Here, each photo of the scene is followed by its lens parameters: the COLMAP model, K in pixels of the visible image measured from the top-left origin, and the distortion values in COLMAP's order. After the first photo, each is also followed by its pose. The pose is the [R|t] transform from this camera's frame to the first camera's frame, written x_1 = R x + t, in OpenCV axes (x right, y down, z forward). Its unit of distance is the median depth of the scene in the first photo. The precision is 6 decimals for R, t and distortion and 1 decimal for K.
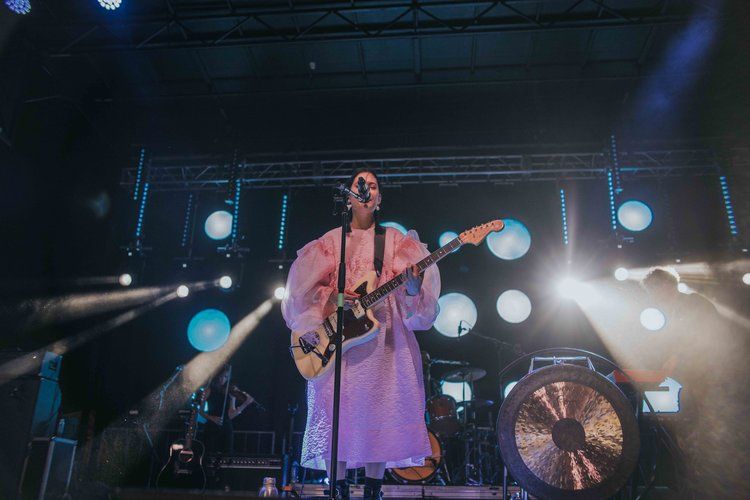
lens RADIAL K [[523.6, 0, 375.0], [0, 523.6, 250.0], [0, 0, 1]] dist [-0.005546, 0.000574]
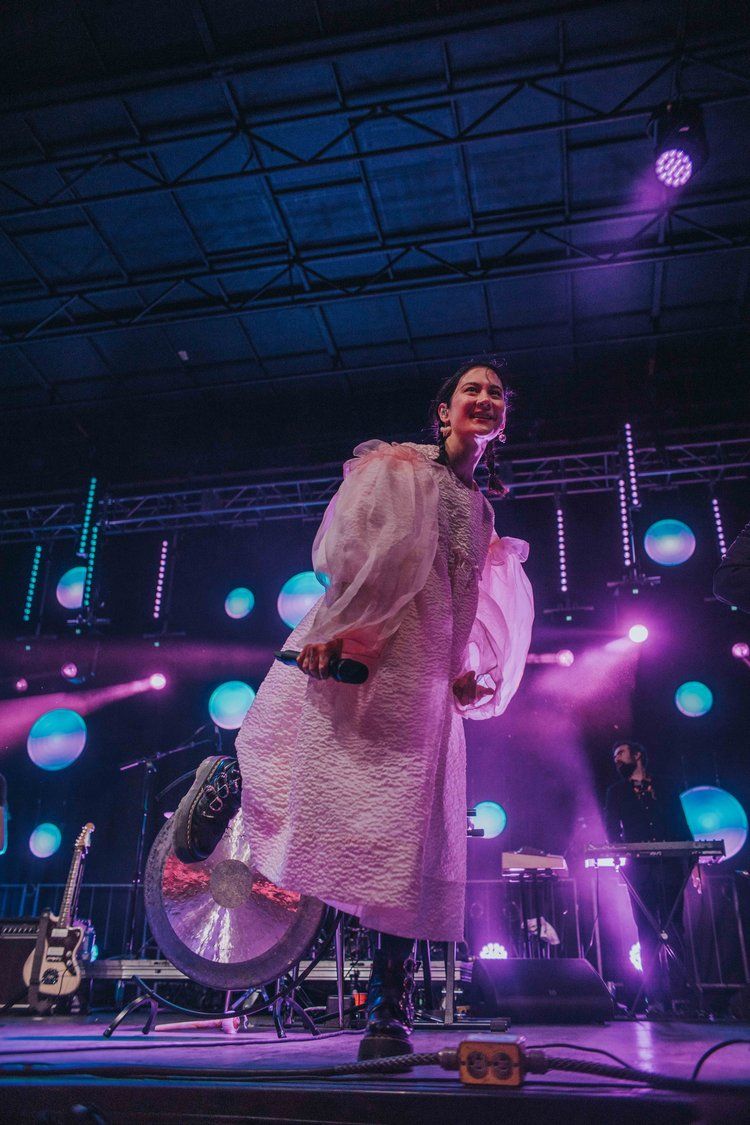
lens RADIAL K [[785.4, 0, 375.1], [0, 785.4, 580.4], [0, 0, 1]] dist [-0.005546, 0.000574]
pose [[0.995334, -0.052070, -0.081238, 0.191236], [0.049513, 0.998222, -0.033183, -0.003305], [0.082822, 0.029005, 0.996142, -0.016054]]
